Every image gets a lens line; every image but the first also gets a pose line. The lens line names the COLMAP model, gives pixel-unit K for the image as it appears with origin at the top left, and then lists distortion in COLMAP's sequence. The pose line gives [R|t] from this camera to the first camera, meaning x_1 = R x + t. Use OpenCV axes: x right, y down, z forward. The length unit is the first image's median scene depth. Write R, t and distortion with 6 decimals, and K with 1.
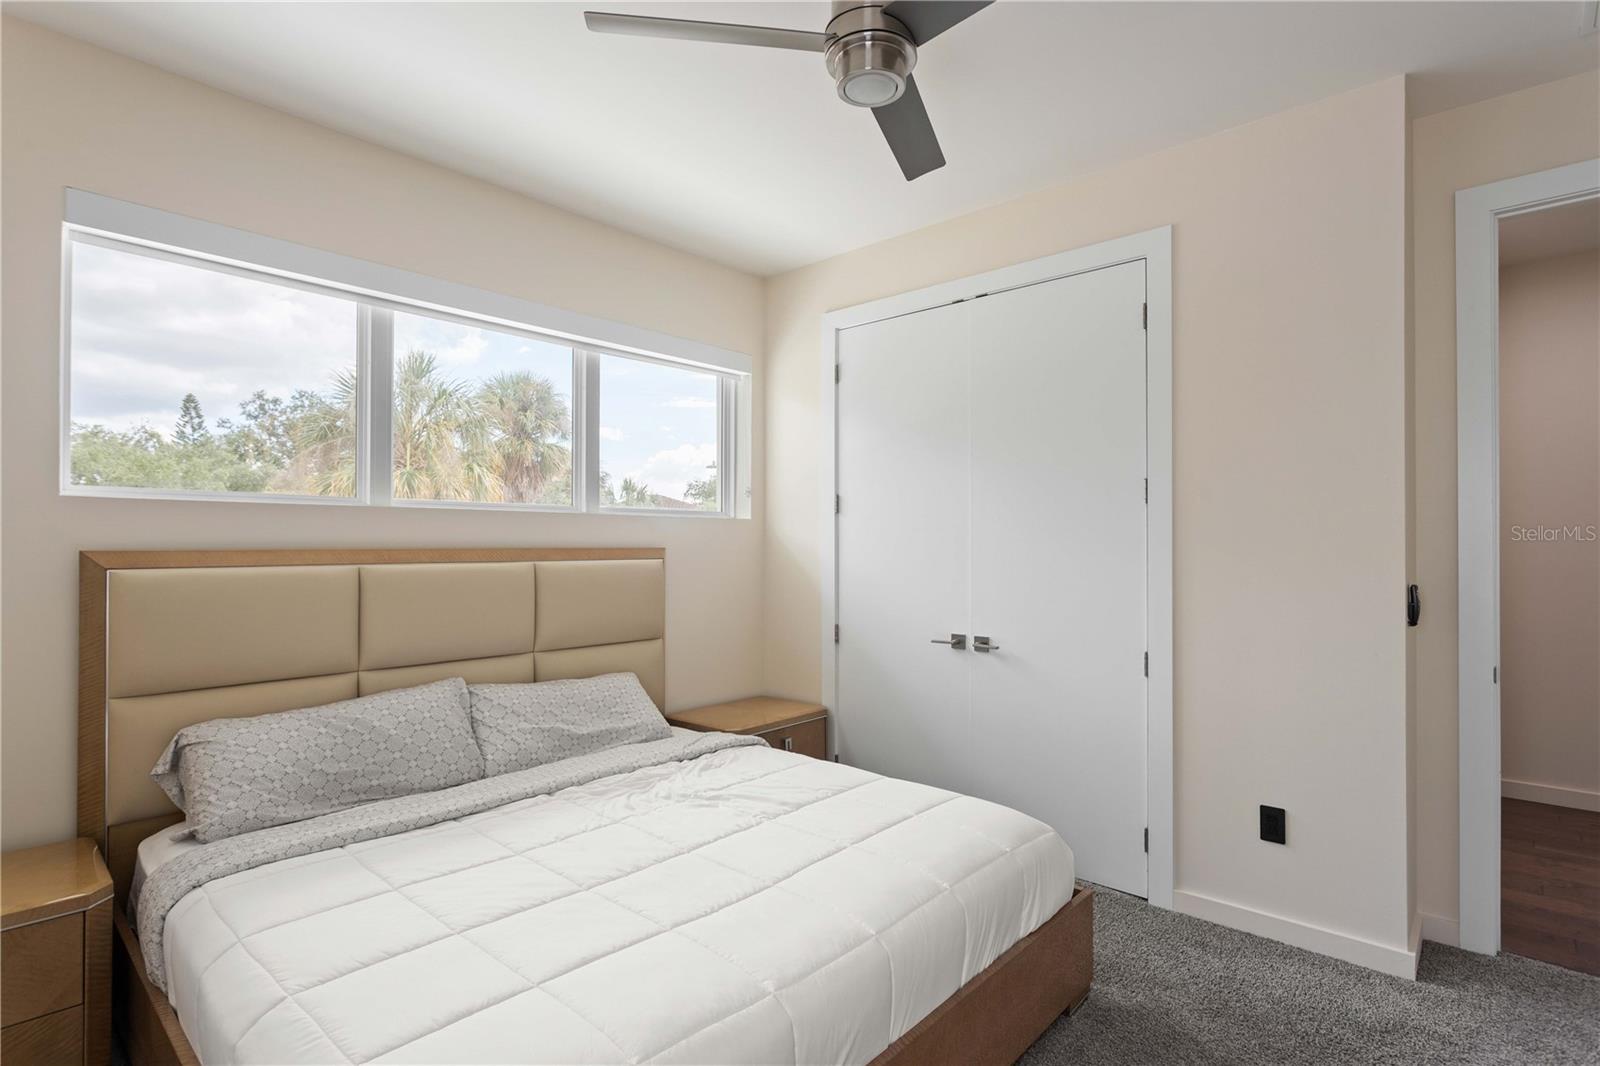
lens RADIAL K [[782.9, 0, 801.7], [0, 782.9, 538.8], [0, 0, 1]] dist [-0.002937, -0.000050]
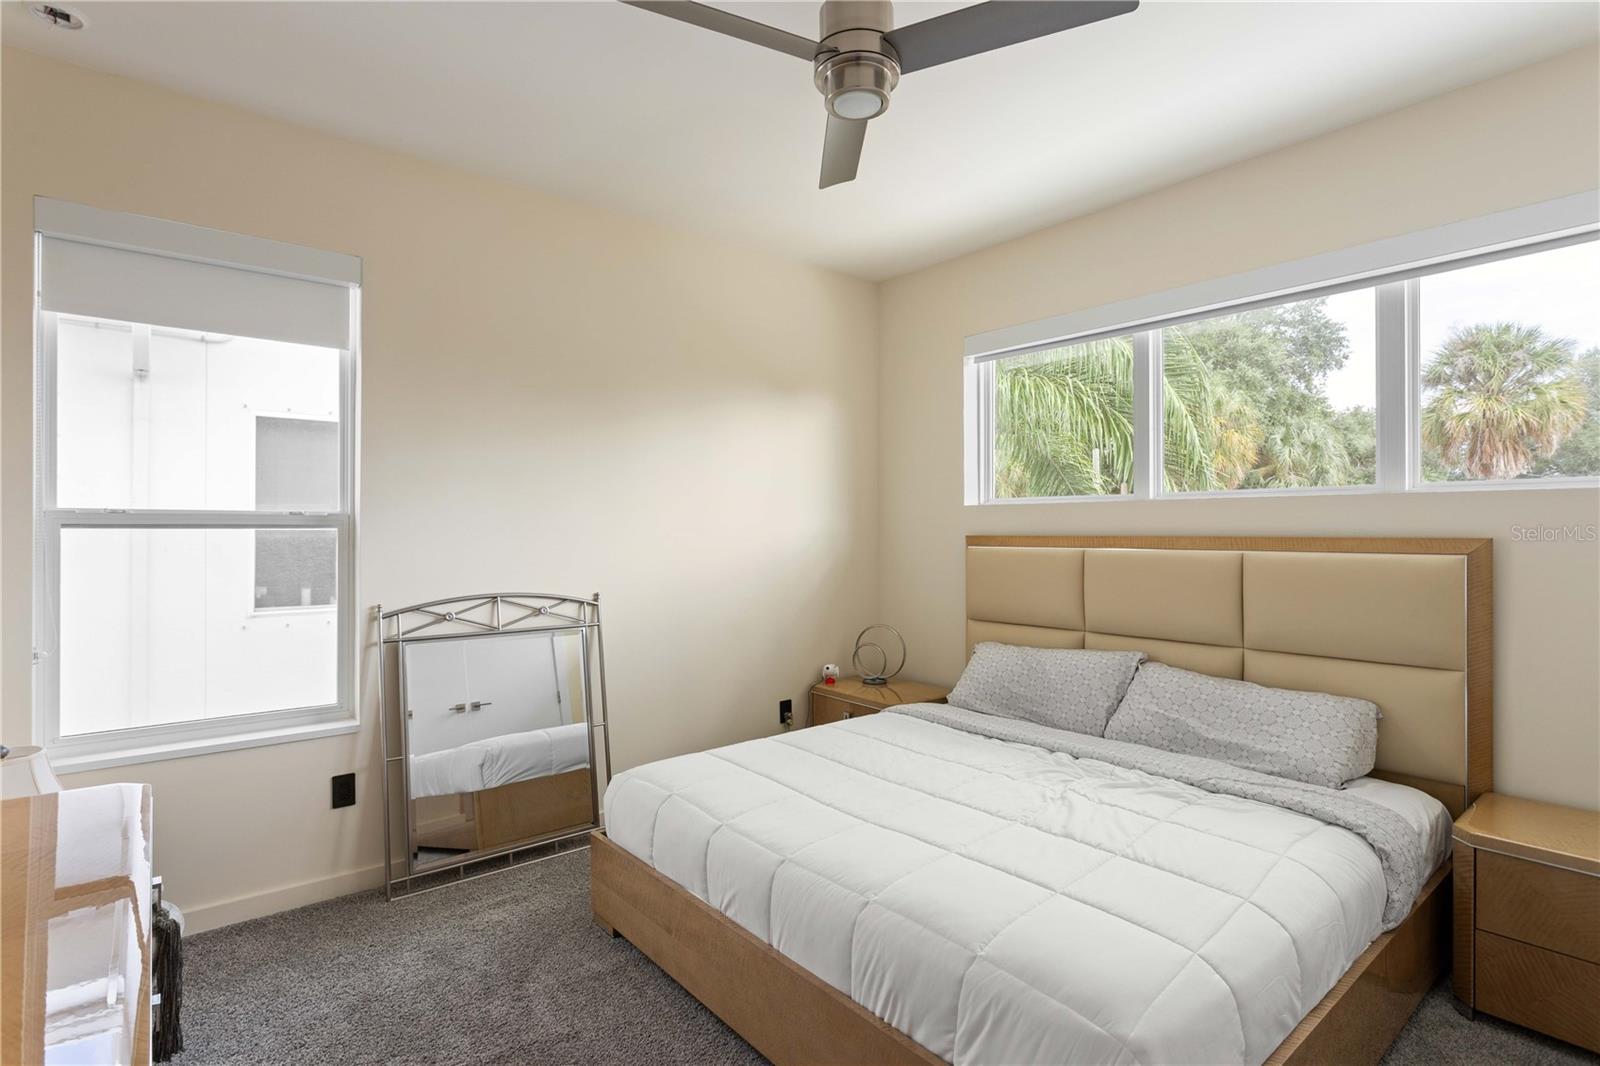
lens RADIAL K [[782.9, 0, 801.3], [0, 782.9, 529.5], [0, 0, 1]] dist [-0.002937, -0.000050]
pose [[-0.138778, -0.003895, -0.990316, 0.778275], [0.006307, 0.999969, -0.004816, 0.005579], [0.990303, -0.006915, -0.138749, 0.725842]]
